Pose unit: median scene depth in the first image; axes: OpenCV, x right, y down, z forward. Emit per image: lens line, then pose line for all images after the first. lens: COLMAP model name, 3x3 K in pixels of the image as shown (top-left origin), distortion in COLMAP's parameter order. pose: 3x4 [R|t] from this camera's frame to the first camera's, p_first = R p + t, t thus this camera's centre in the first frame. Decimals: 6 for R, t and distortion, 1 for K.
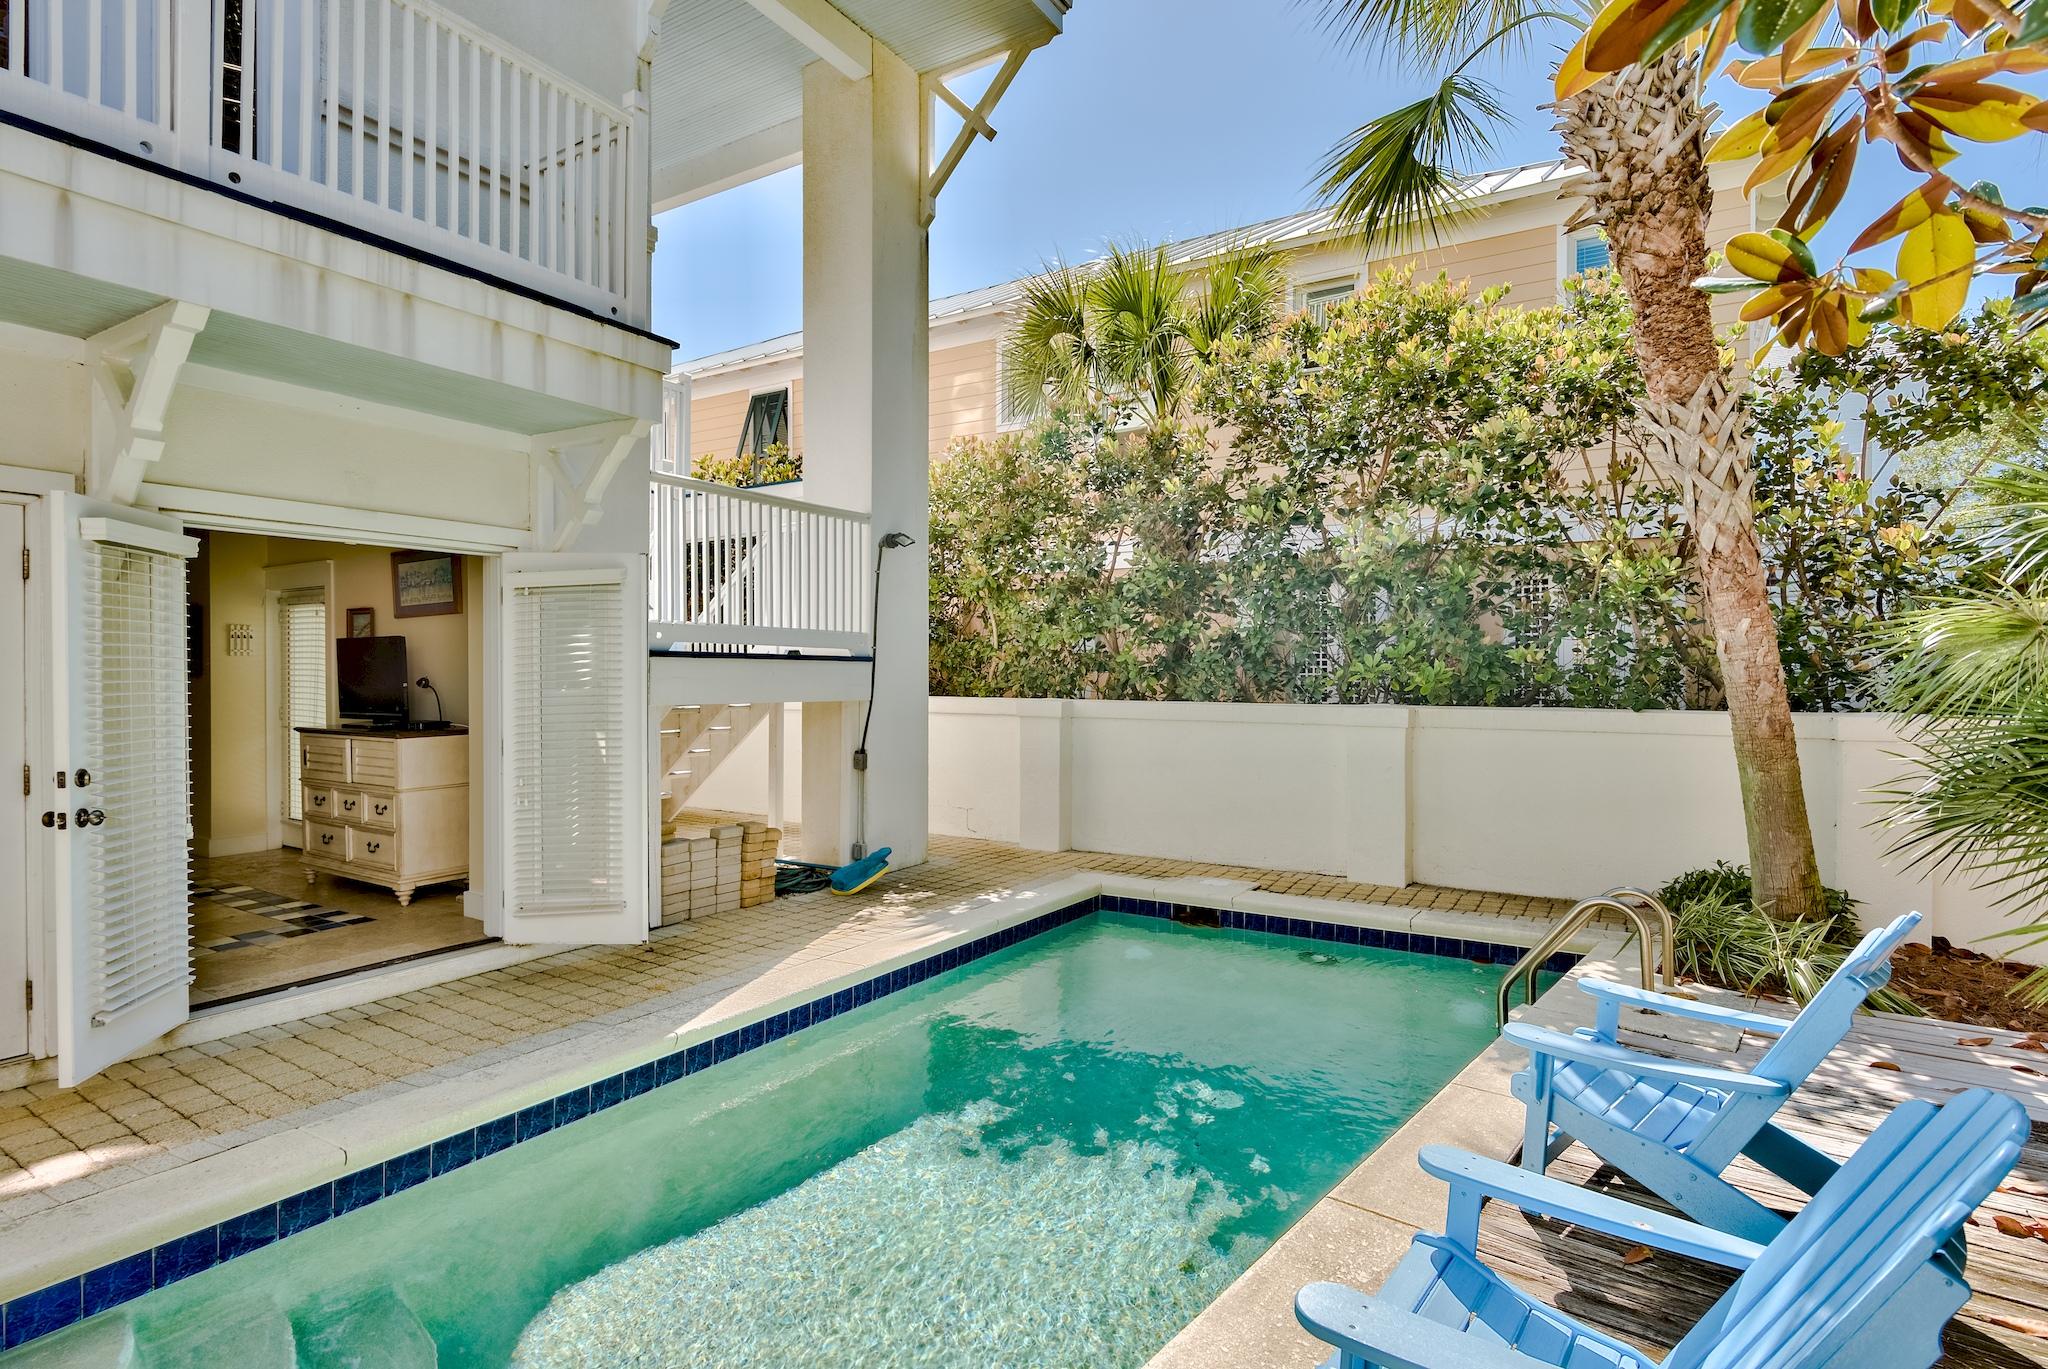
lens RADIAL K [[1052.9, 0, 1022.0], [0, 1052.9, 663.1], [0, 0, 1]] dist [-0.003302, -0.001044]
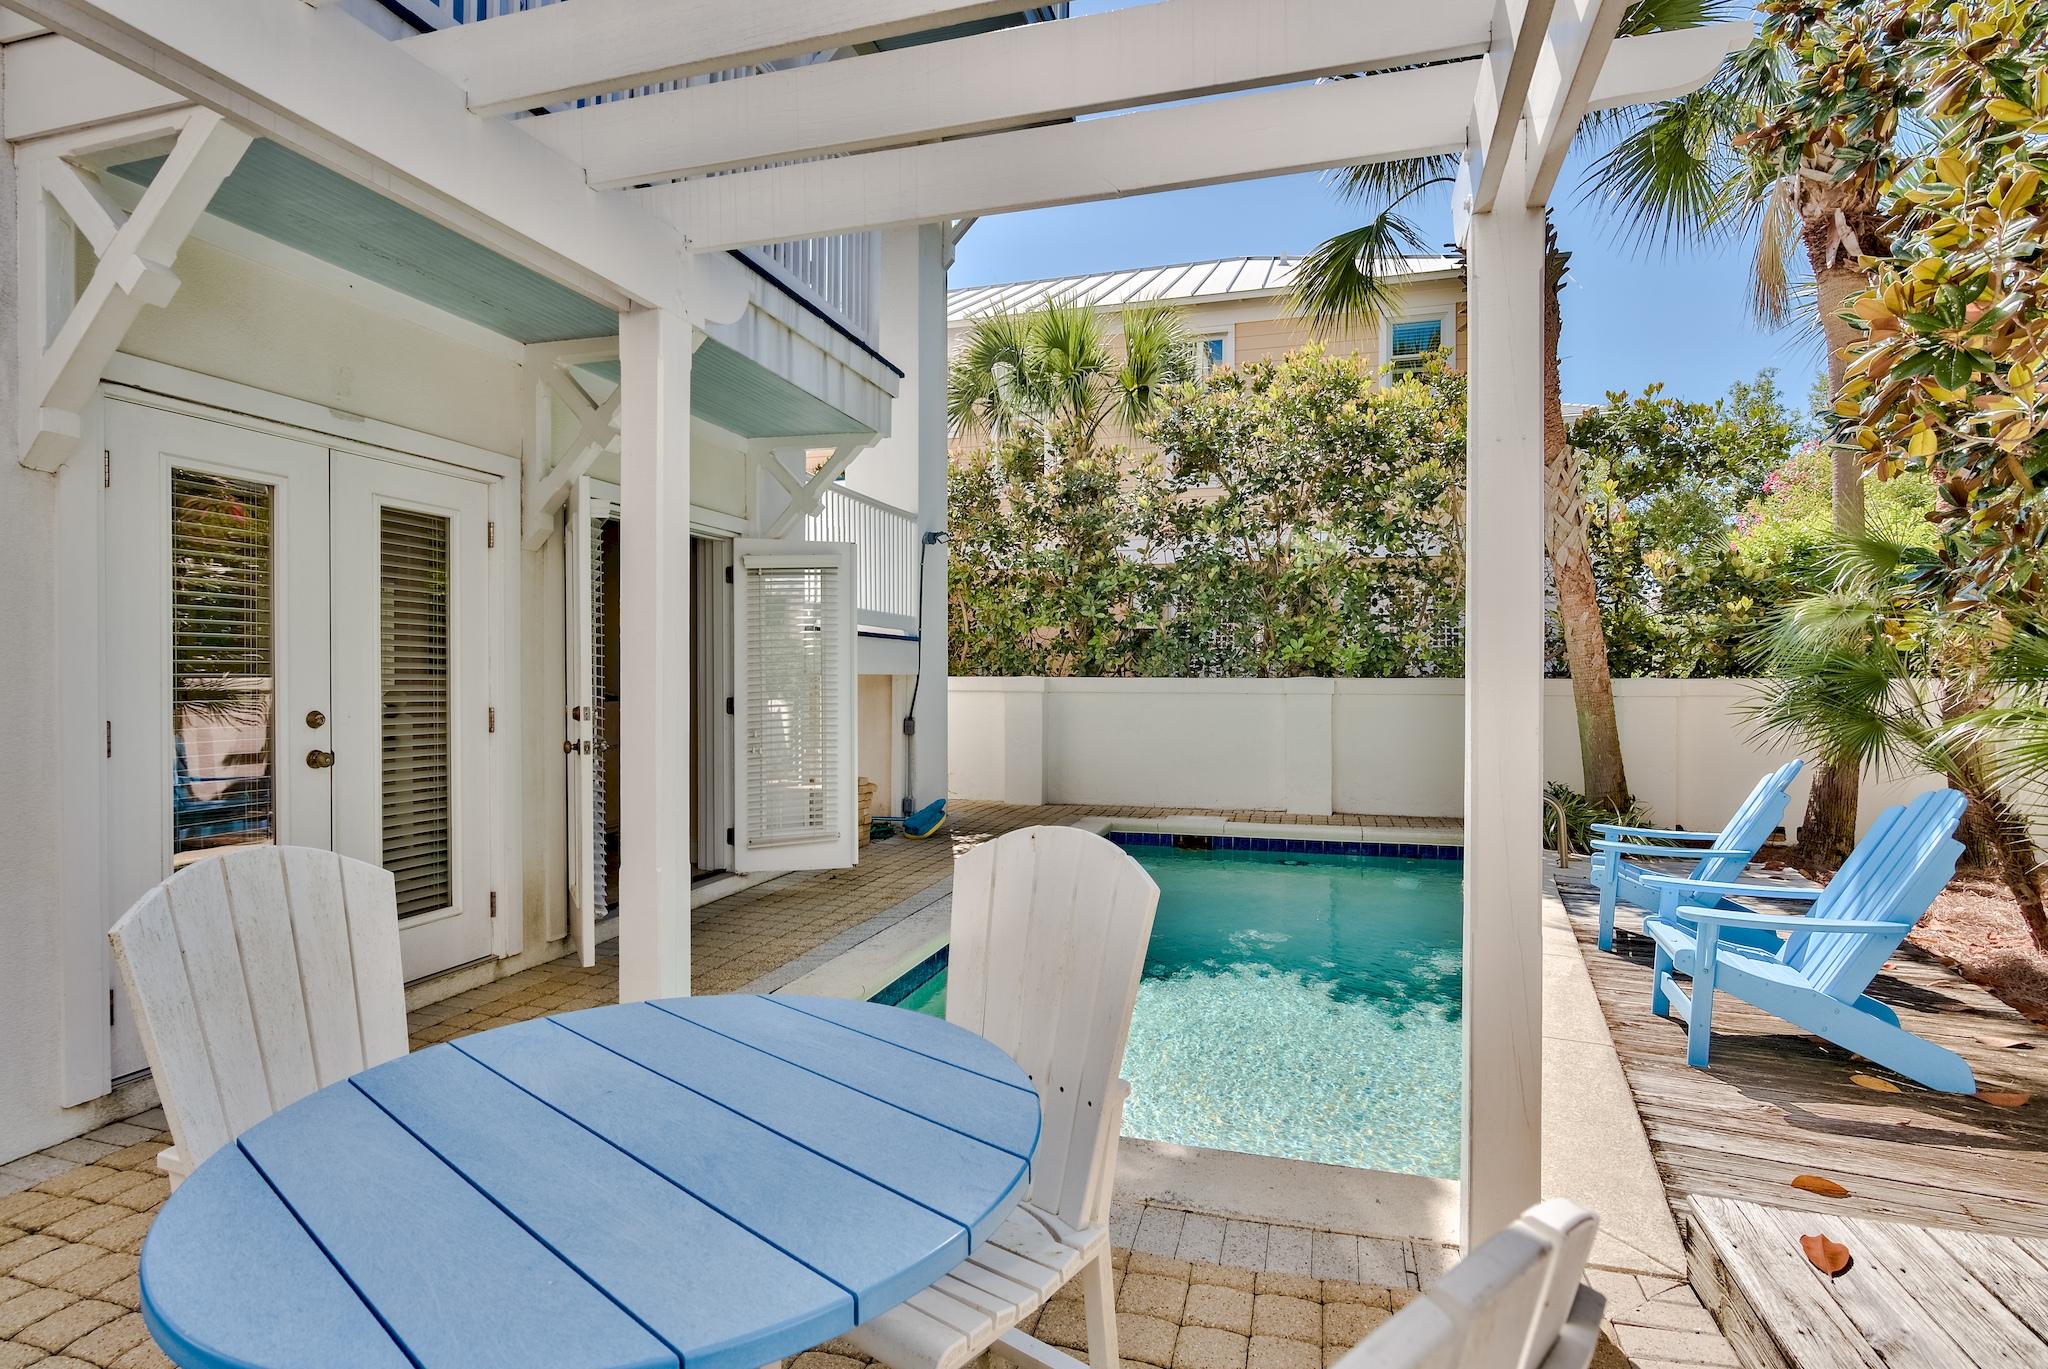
lens RADIAL K [[1052.9, 0, 1022.0], [0, 1052.9, 663.1], [0, 0, 1]] dist [-0.003302, -0.001044]
pose [[0.958730, 0.002621, 0.284305, -0.380753], [-0.001881, 0.999994, -0.002876, 0.027012], [-0.284310, 0.002222, 0.958730, -0.153068]]
